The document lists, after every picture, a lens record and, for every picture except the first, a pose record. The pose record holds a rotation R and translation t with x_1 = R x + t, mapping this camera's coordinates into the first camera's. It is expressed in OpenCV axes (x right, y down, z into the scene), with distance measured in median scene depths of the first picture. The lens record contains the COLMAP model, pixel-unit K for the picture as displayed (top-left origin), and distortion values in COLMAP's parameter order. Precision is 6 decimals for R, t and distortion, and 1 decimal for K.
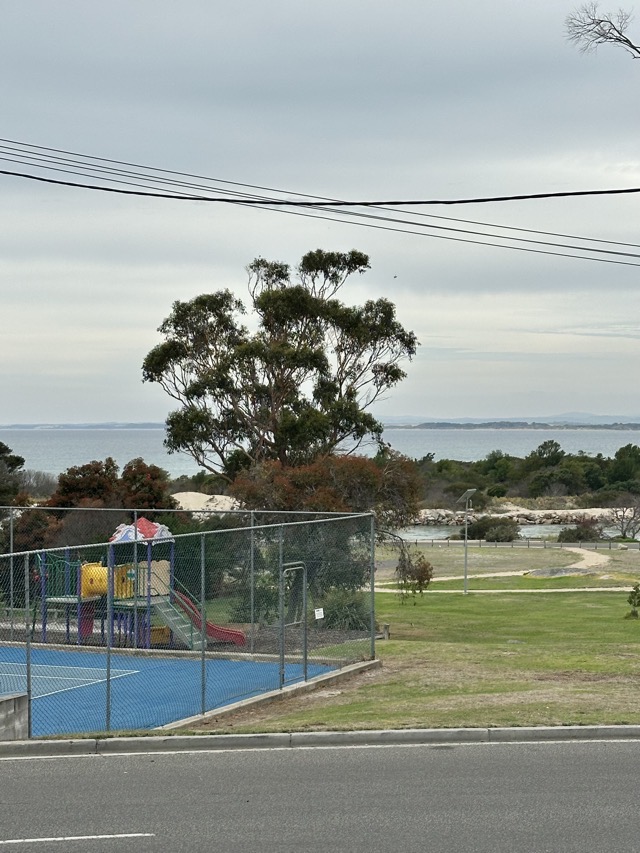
lens RADIAL K [[1674.8, 0, 325.4], [0, 1674.8, 432.2], [0, 0, 1]] dist [0.232980, 0.000000]
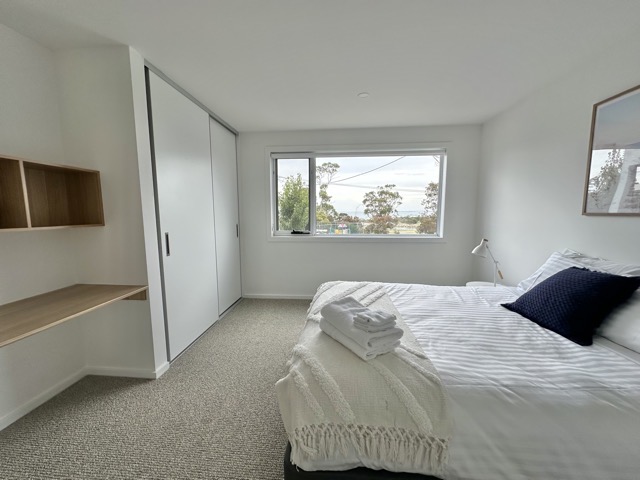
lens RADIAL K [[253.5, 0, 313.7], [0, 253.5, 242.8], [0, 0, 1]] dist [0.000803, 0.000029]
pose [[0.922979, 0.042336, -0.382514, 0.117493], [0.003454, 0.992980, 0.118235, 0.001015], [0.384835, -0.110449, 0.916353, -0.045543]]
